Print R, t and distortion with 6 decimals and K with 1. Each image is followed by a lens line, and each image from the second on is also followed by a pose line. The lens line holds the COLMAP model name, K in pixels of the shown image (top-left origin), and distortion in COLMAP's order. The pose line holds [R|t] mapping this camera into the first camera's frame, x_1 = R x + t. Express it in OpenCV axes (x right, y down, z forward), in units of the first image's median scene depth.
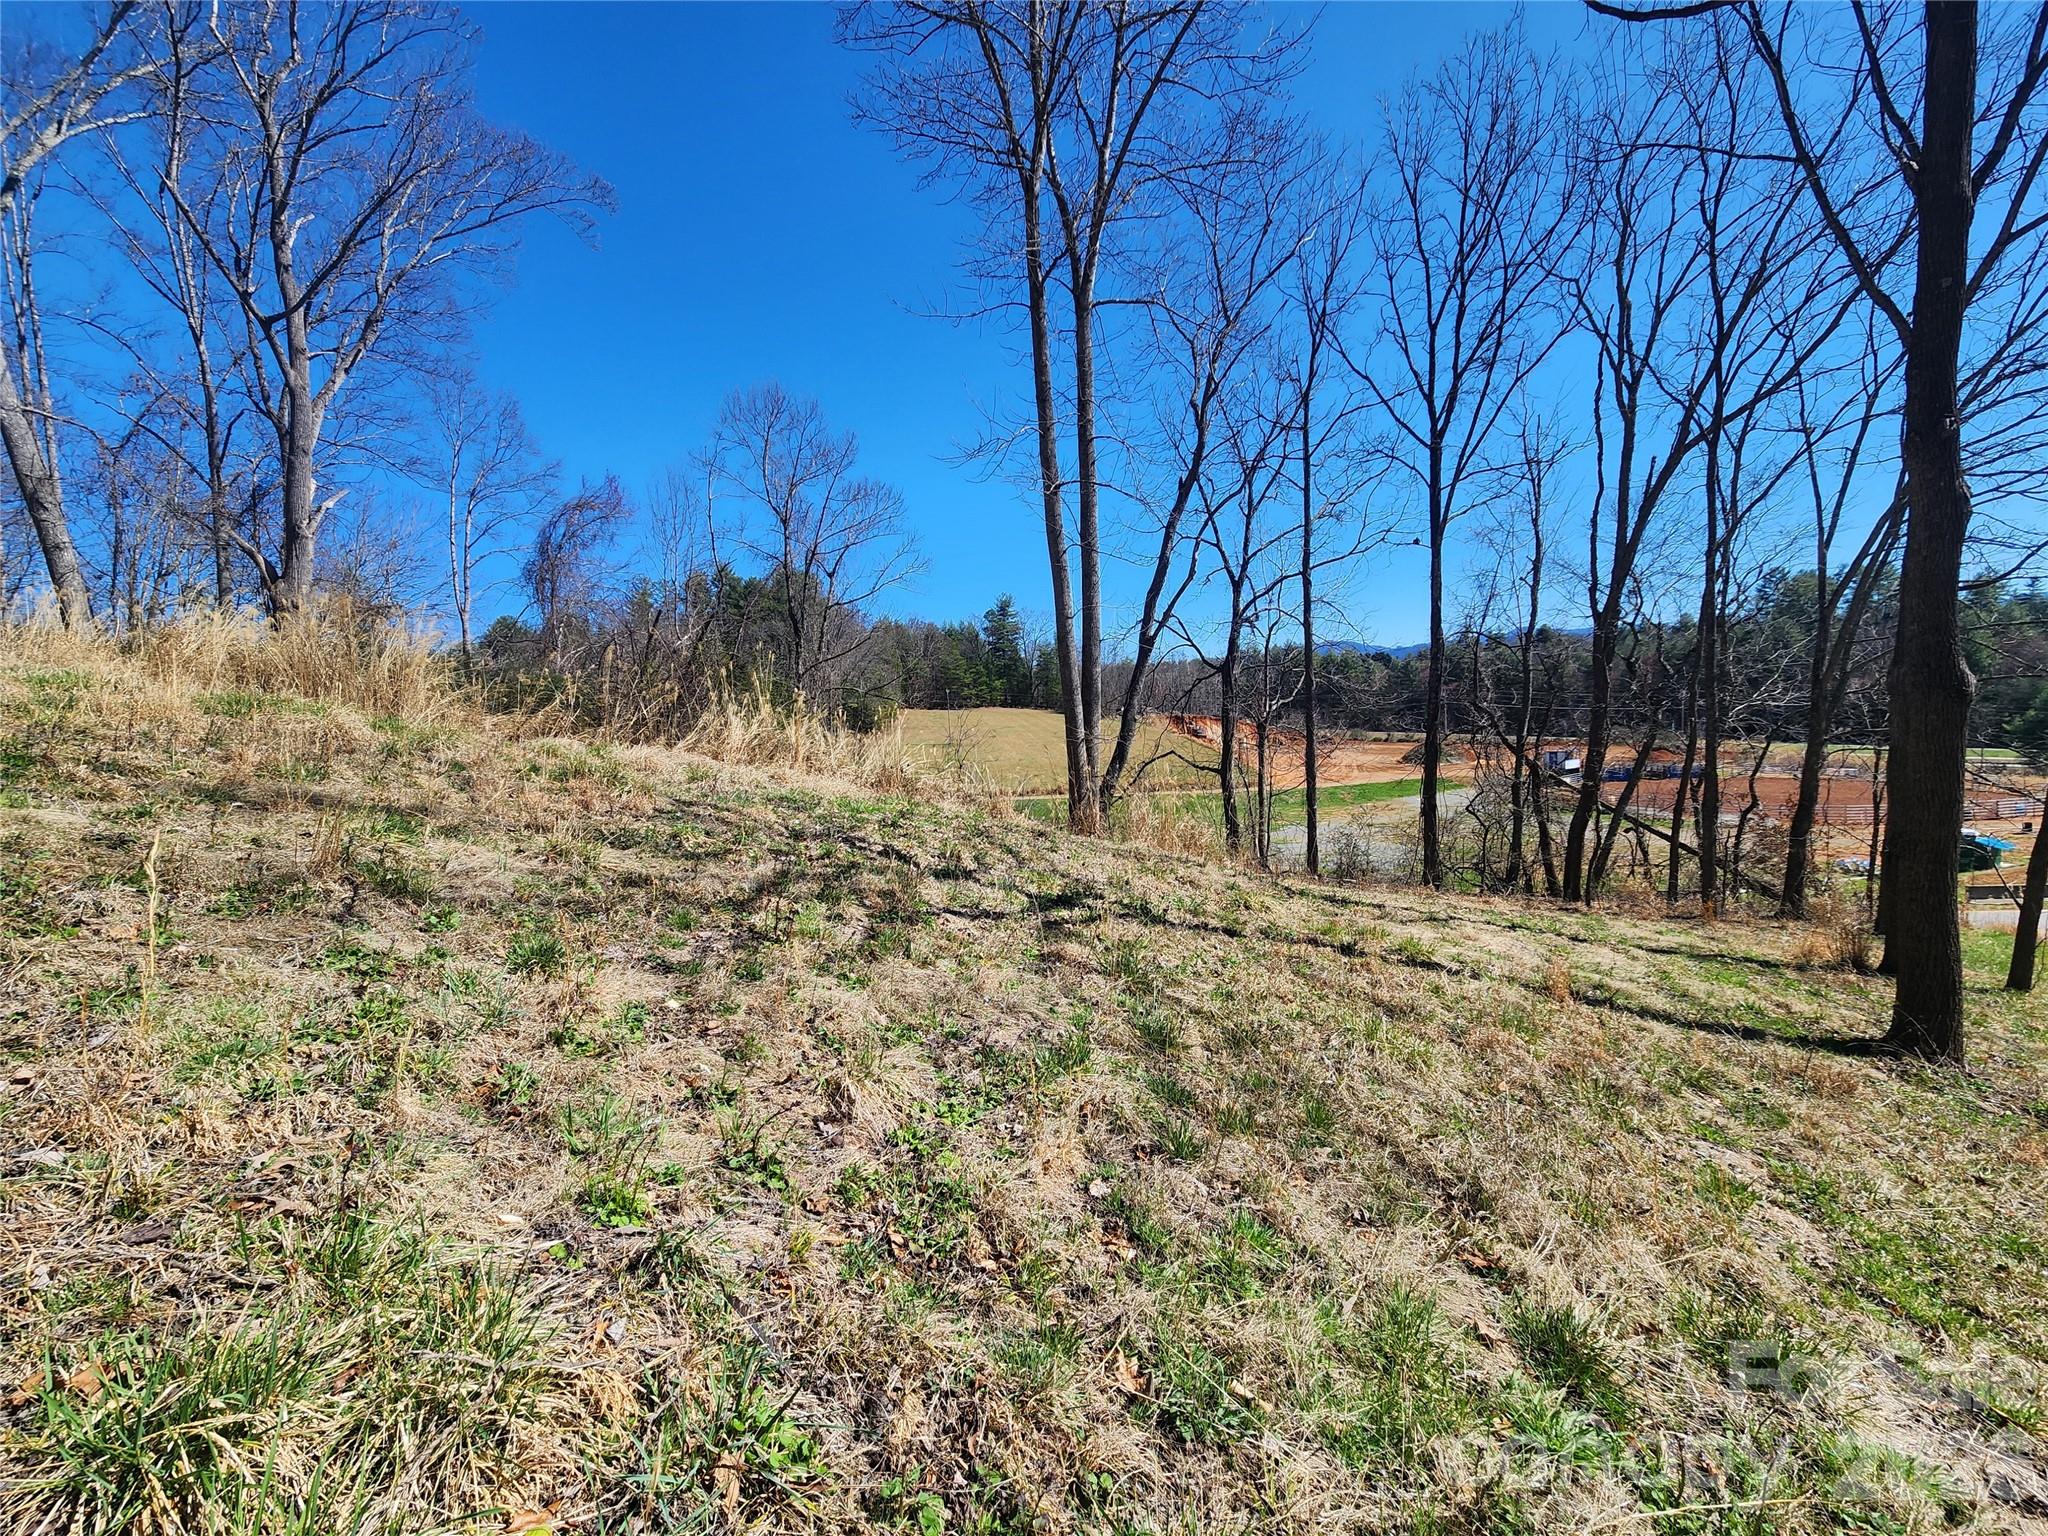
lens RADIAL K [[837.5, 0, 1025.2], [0, 837.5, 774.9], [0, 0, 1]] dist [-0.000059, -0.000275]
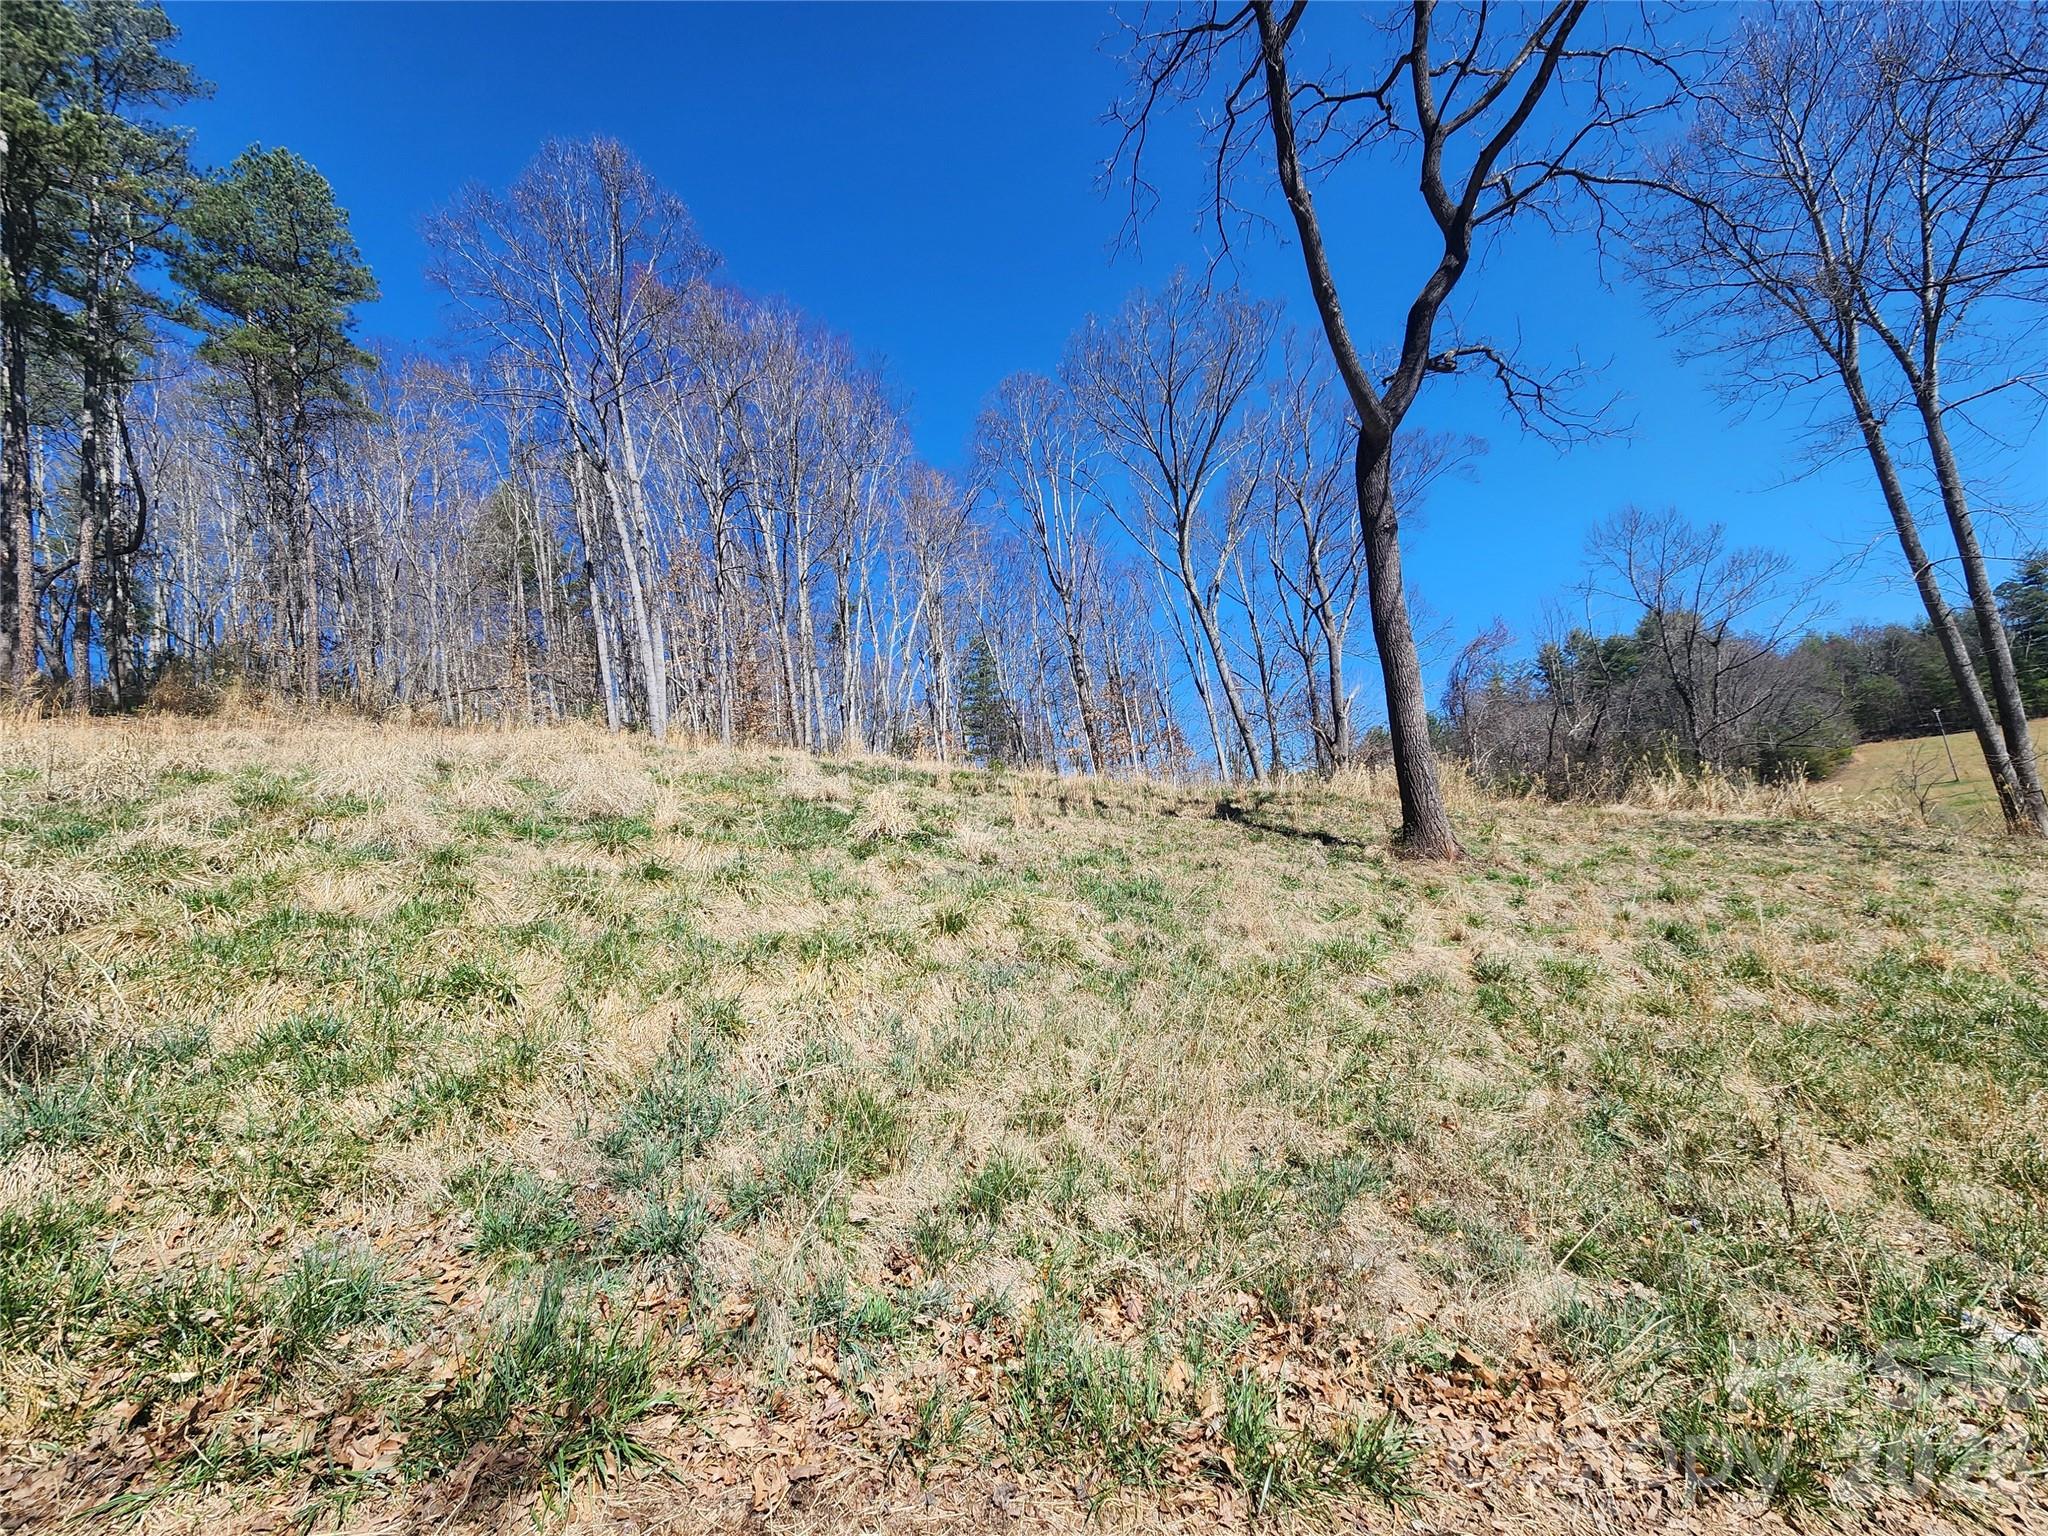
lens RADIAL K [[837.5, 0, 1025.2], [0, 837.5, 774.9], [0, 0, 1]] dist [-0.000059, -0.000275]
pose [[0.579877, -0.150411, -0.800699, 0.124943], [0.067646, 0.988305, -0.136663, 0.026030], [0.811891, 0.025084, 0.583270, -0.482432]]
